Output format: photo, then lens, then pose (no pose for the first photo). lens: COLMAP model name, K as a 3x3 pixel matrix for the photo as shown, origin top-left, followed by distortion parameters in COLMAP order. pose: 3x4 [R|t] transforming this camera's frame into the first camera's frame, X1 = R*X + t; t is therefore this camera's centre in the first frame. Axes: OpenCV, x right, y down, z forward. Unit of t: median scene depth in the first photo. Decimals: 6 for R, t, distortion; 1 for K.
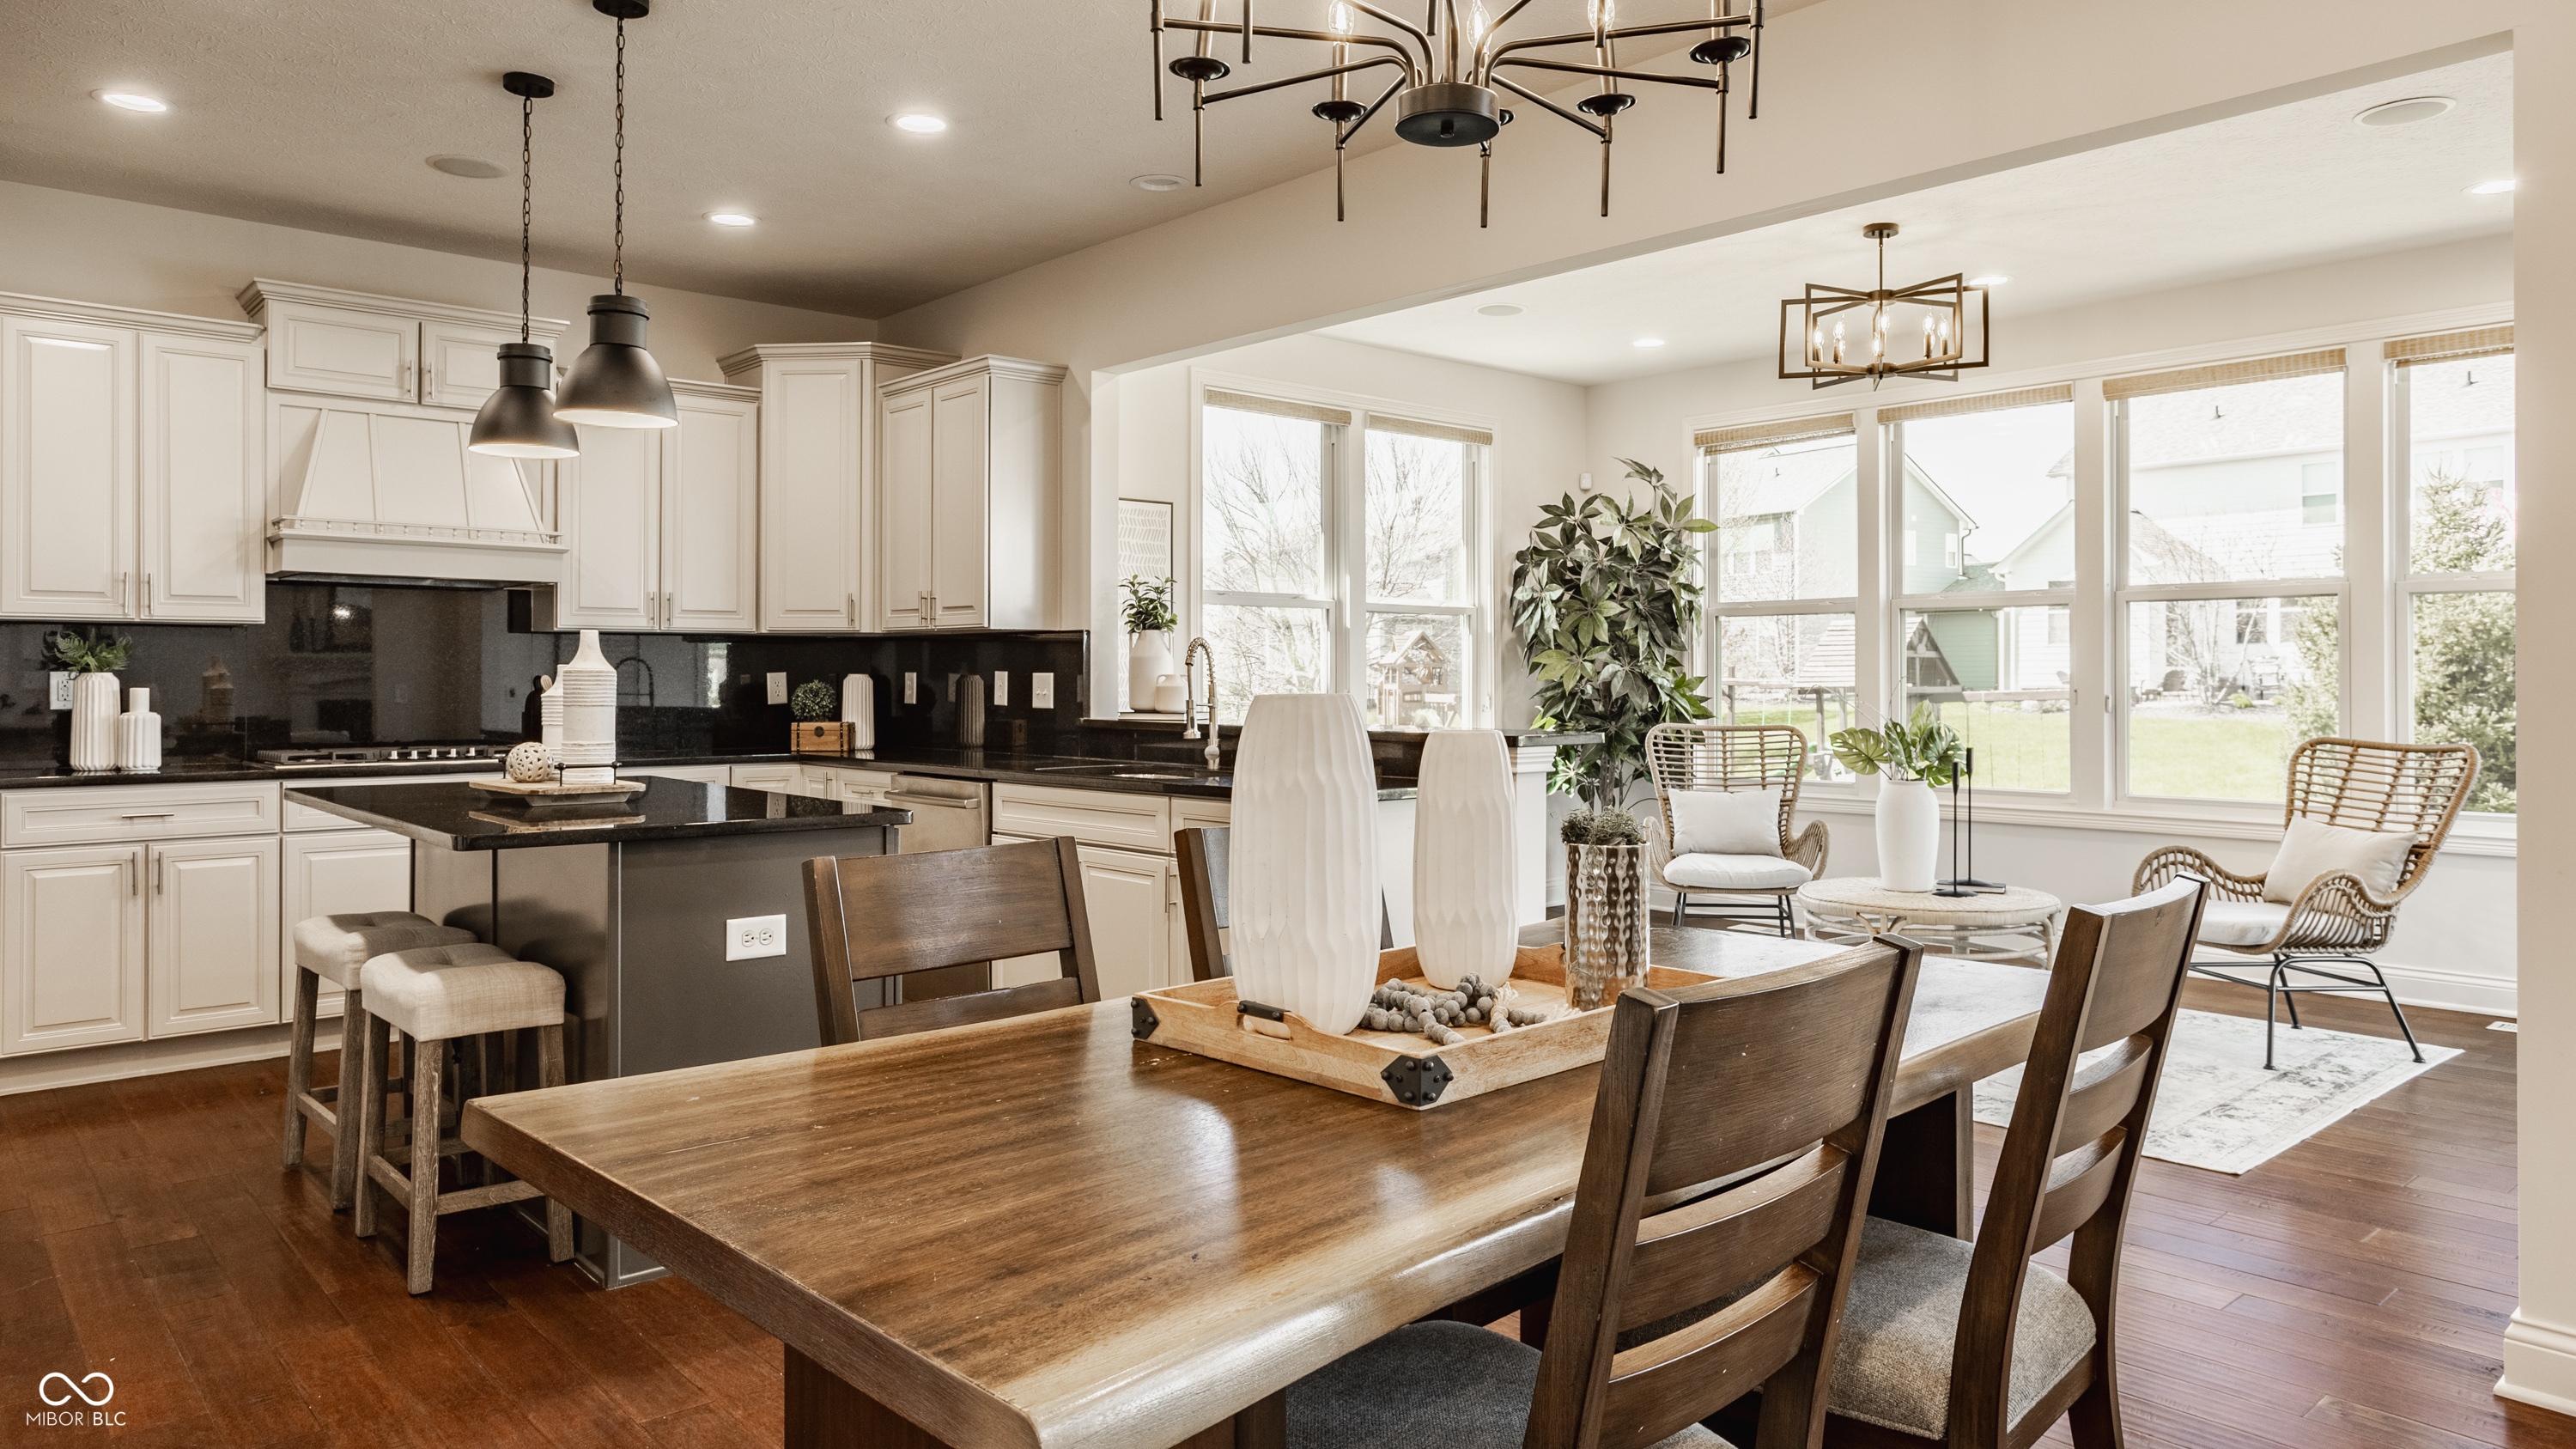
lens RADIAL K [[1661.0, 0, 1281.2], [0, 1661.0, 680.7], [0, 0, 1]] dist [-0.005679, 0.002934]
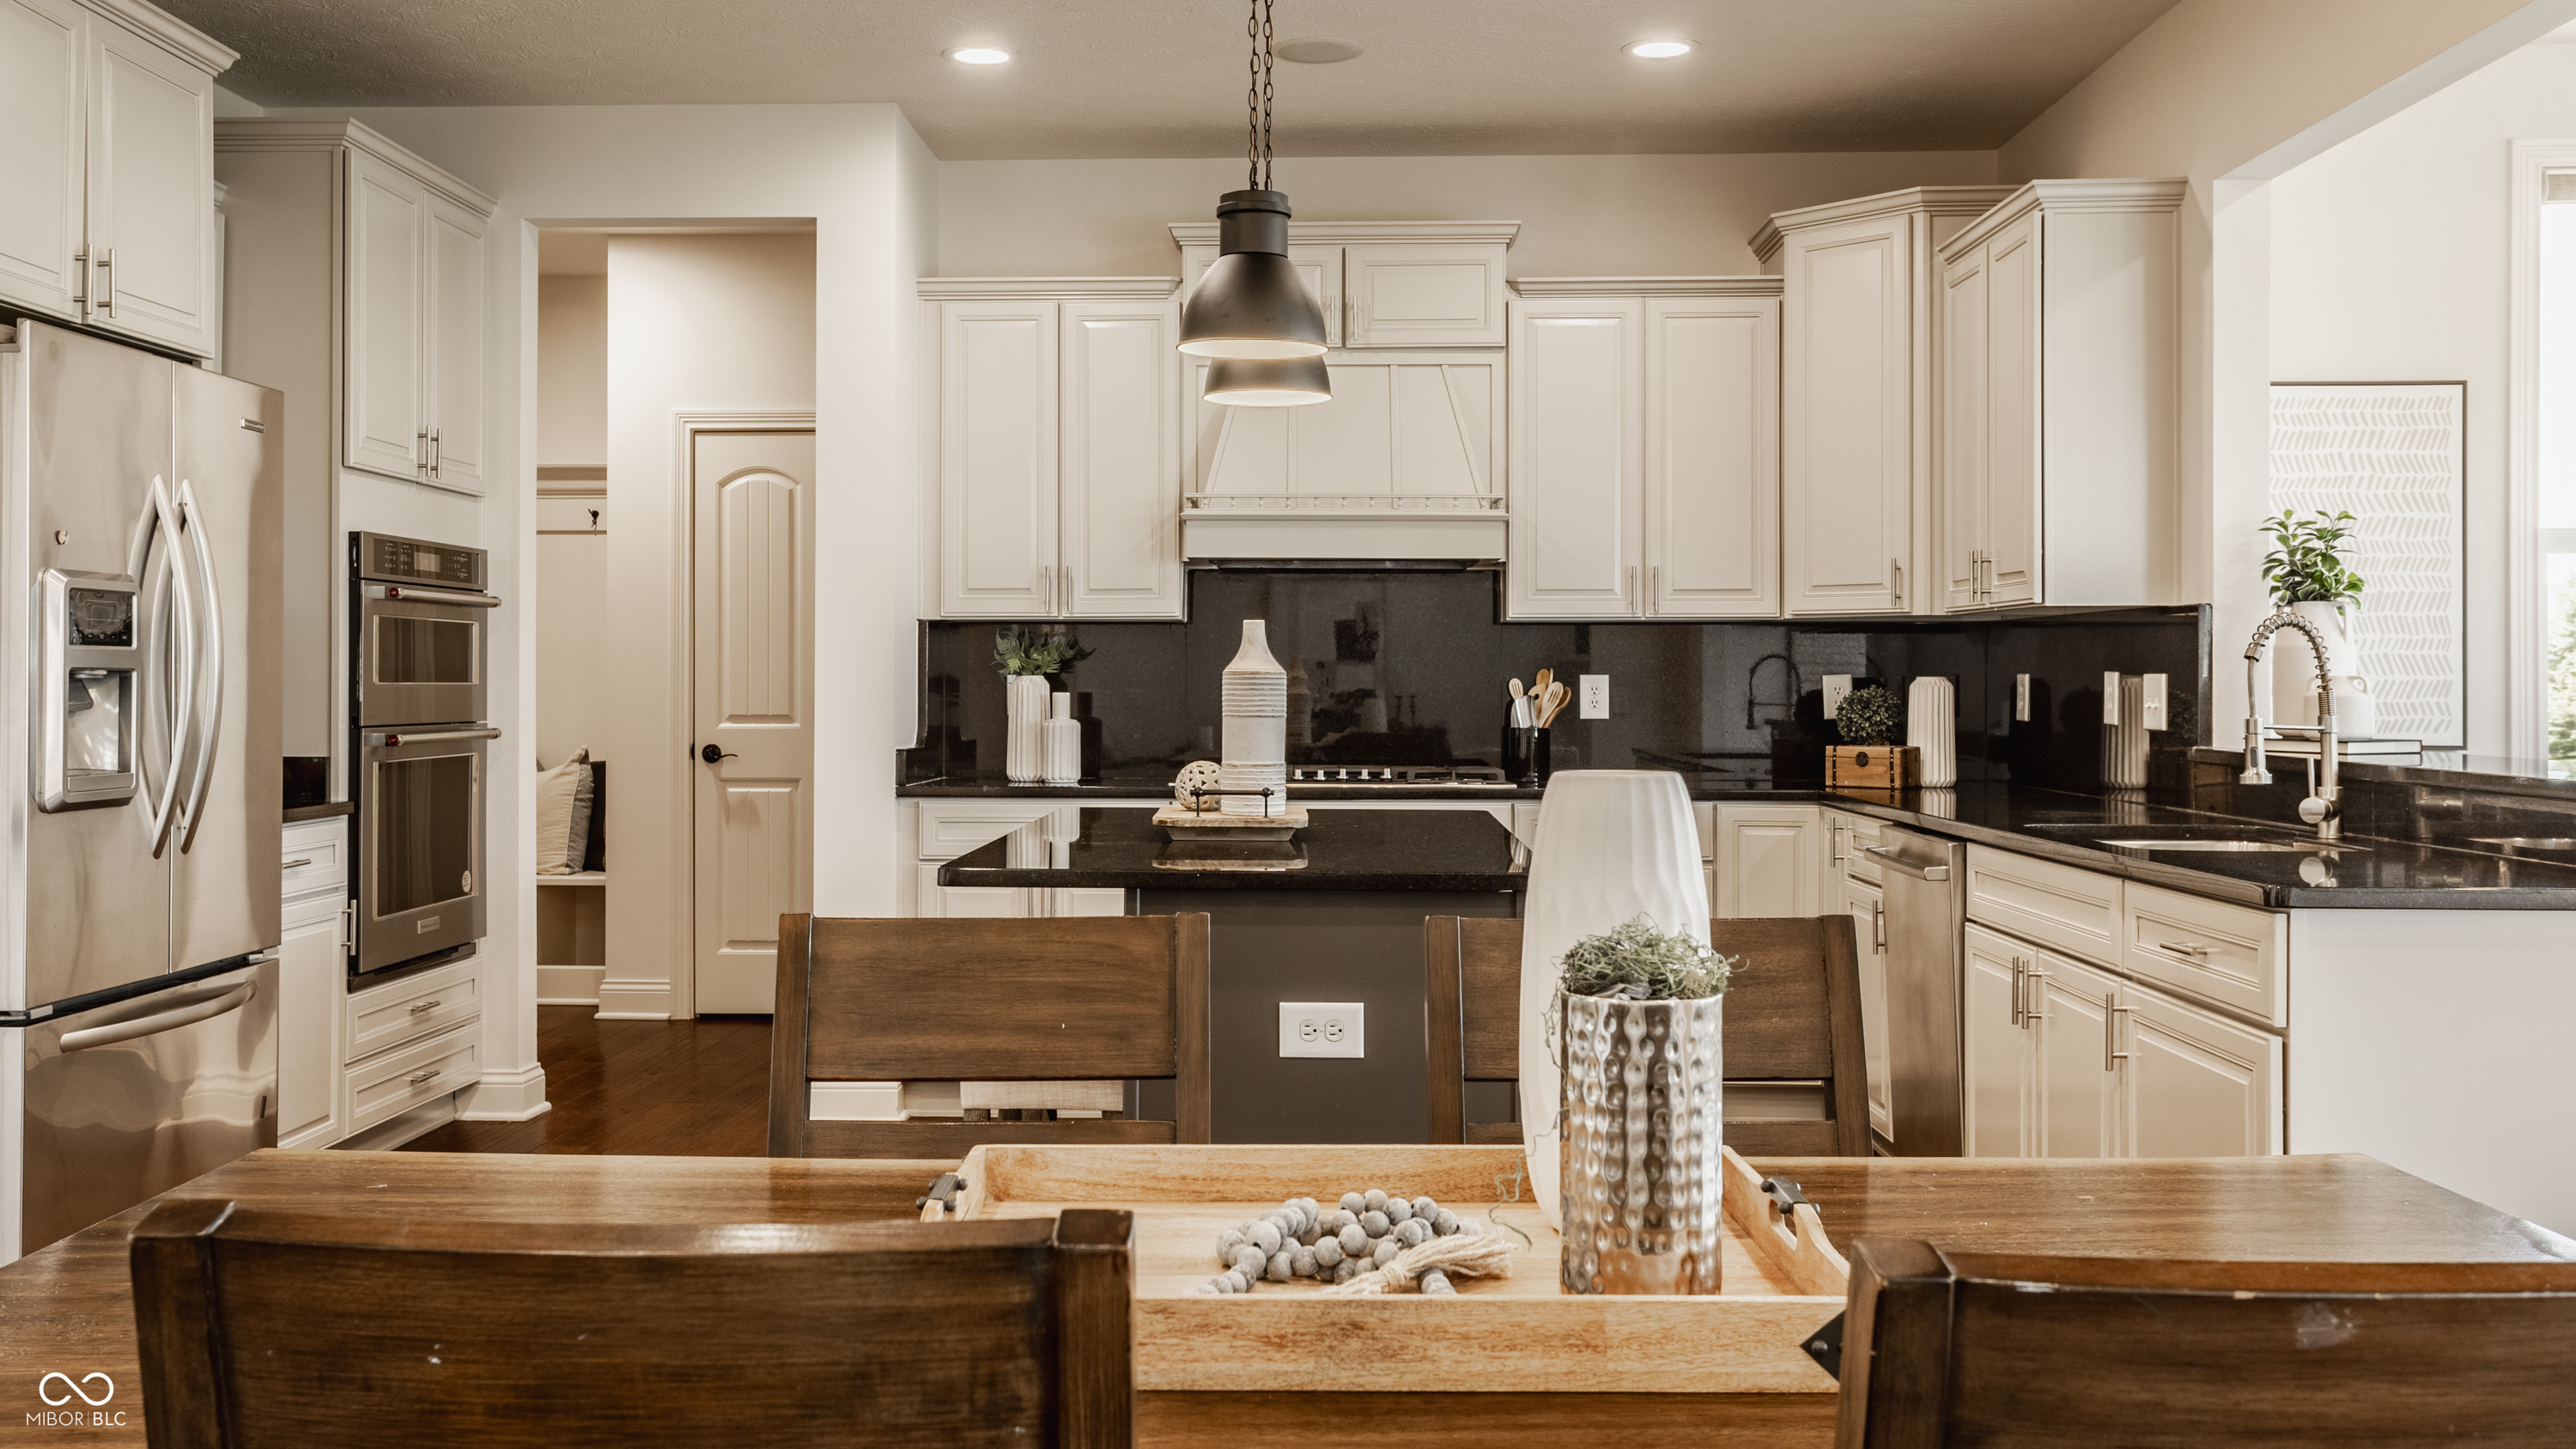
lens RADIAL K [[2288.3, 0, 1253.0], [0, 2288.3, 710.1], [0, 0, 1]] dist [0.005041, 0.013844]
pose [[0.716071, 0.008813, -0.697972, 0.227364], [-0.002096, 0.999943, 0.010475, 0.000582], [0.698024, -0.006038, 0.716049, 0.148271]]
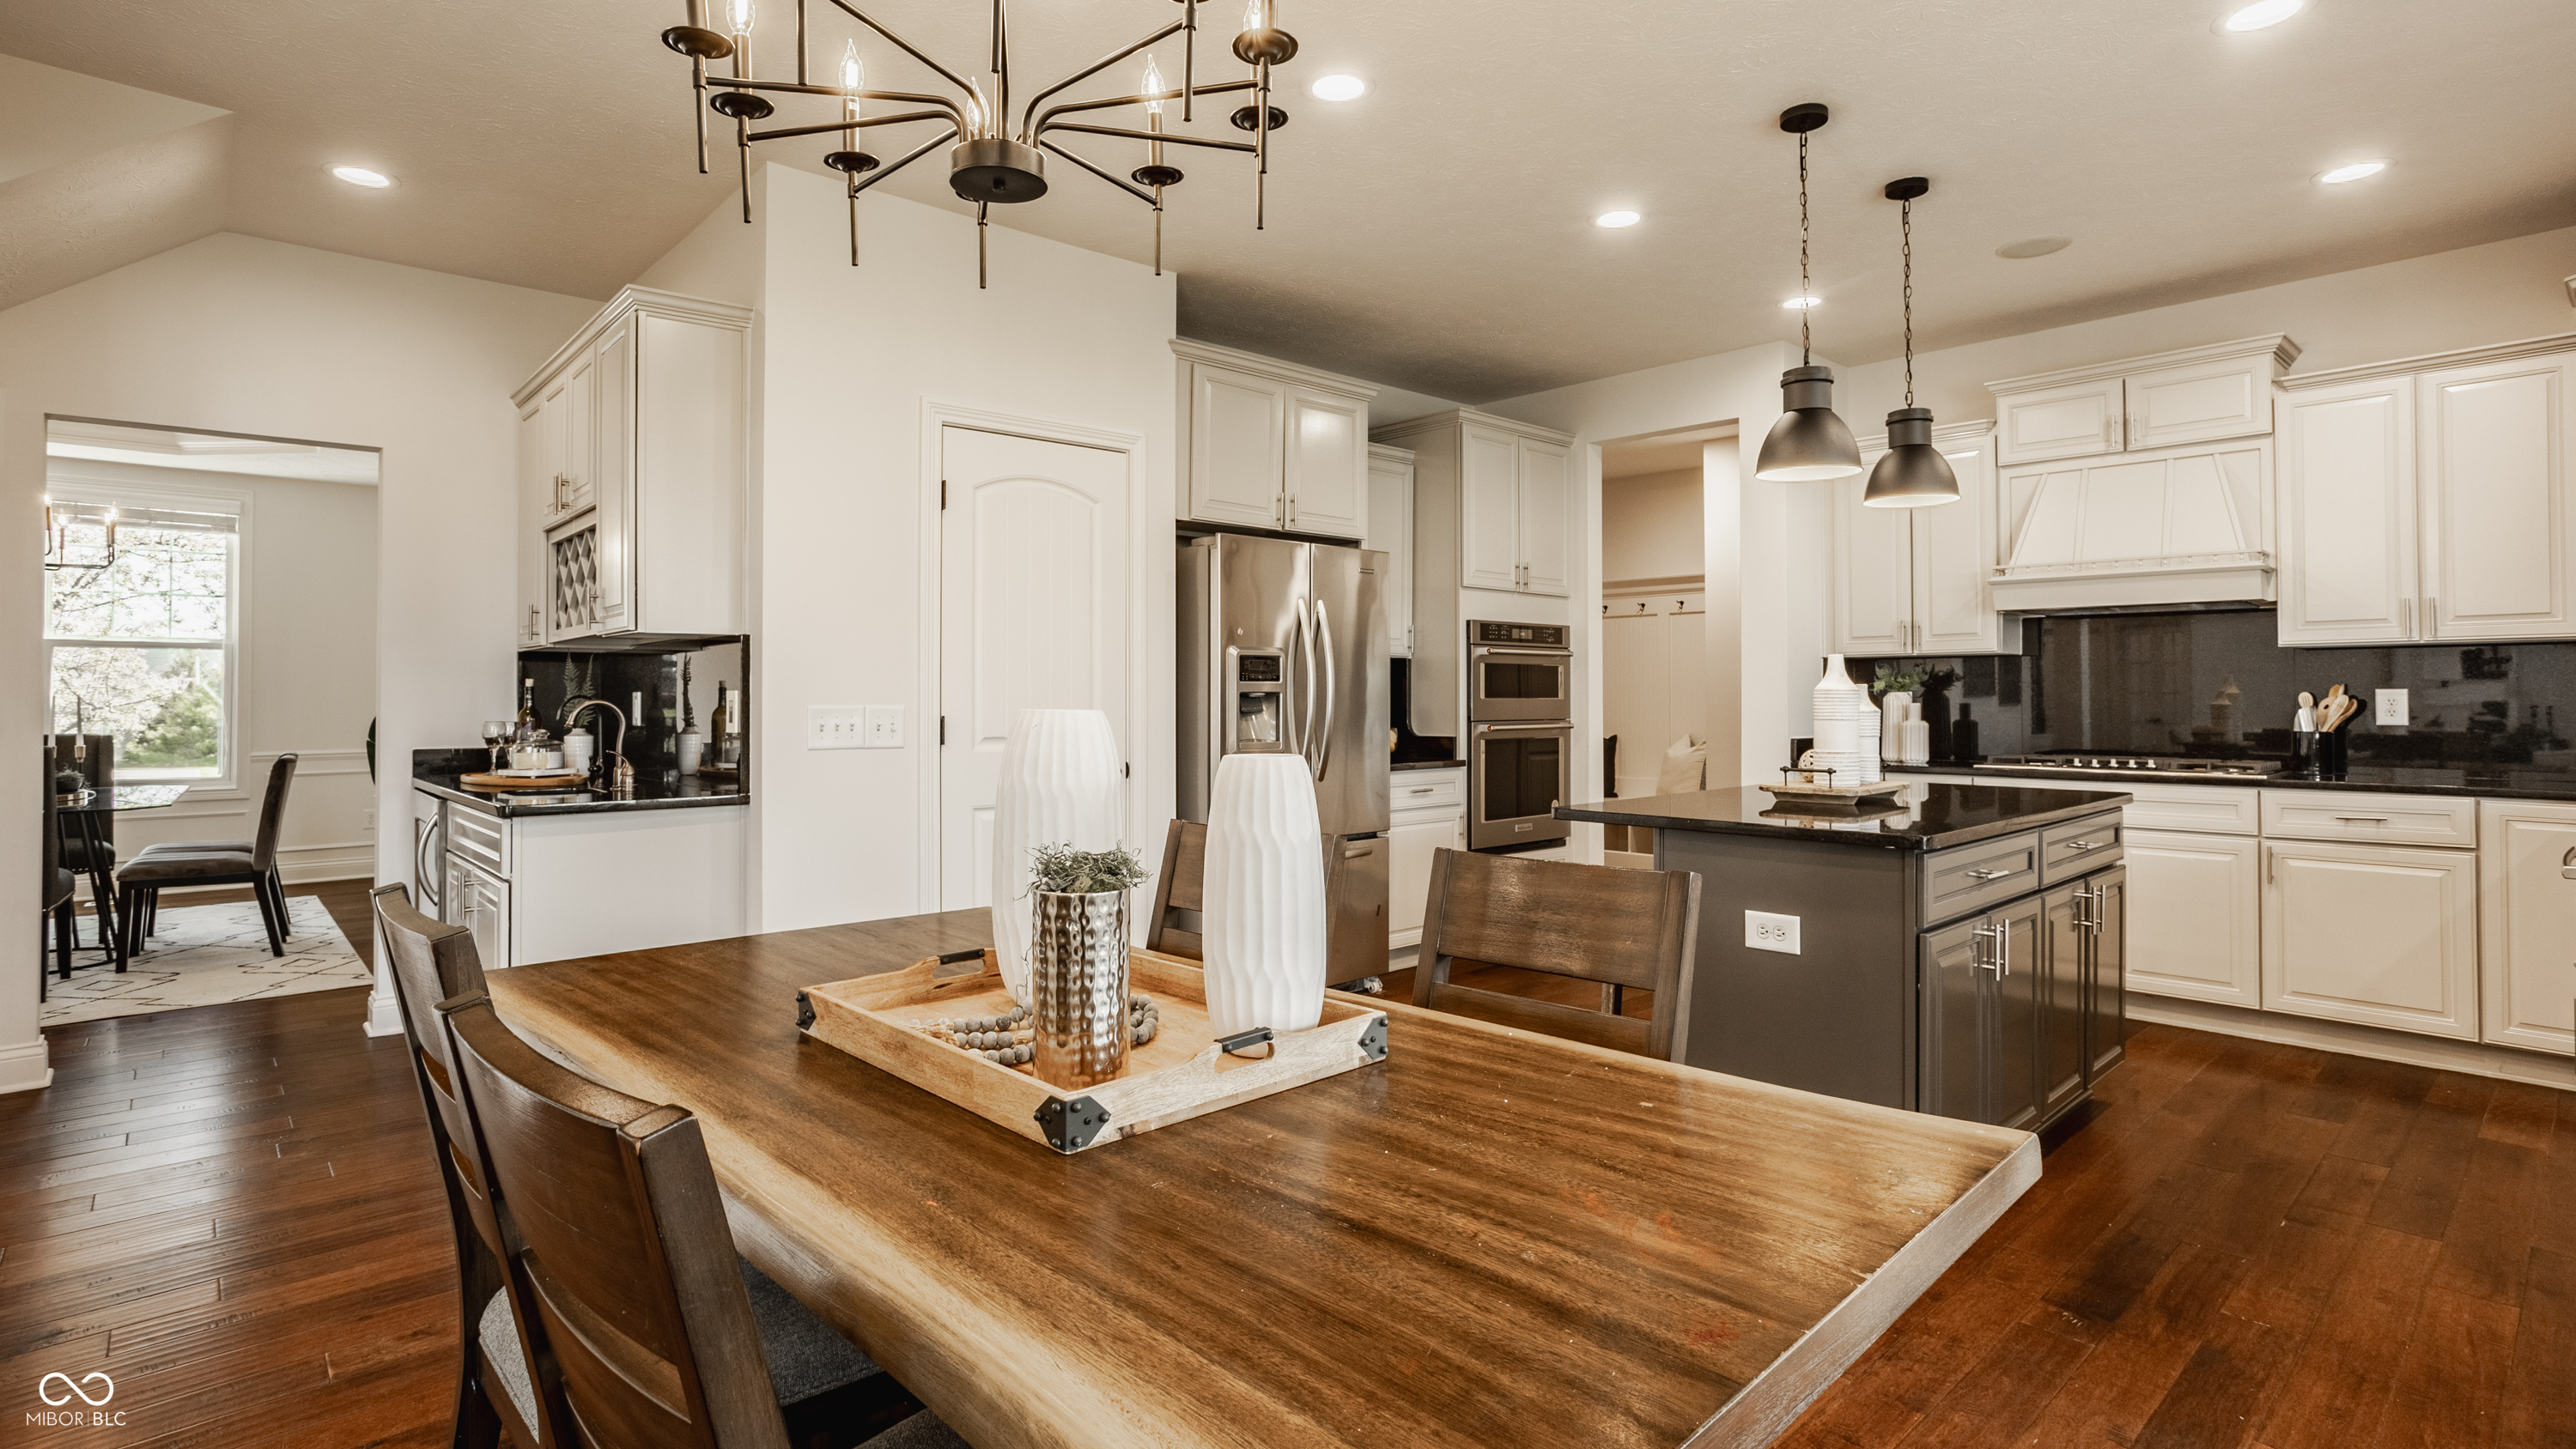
lens RADIAL K [[1274.5, 0, 1310.6], [0, 1274.5, 685.4], [0, 0, 1]] dist [0.001519, 0.000751]
pose [[0.019007, -0.011670, -0.999751, 0.312633], [0.000768, 0.999932, -0.011657, 0.001191], [0.999819, -0.000546, 0.019014, 0.410344]]
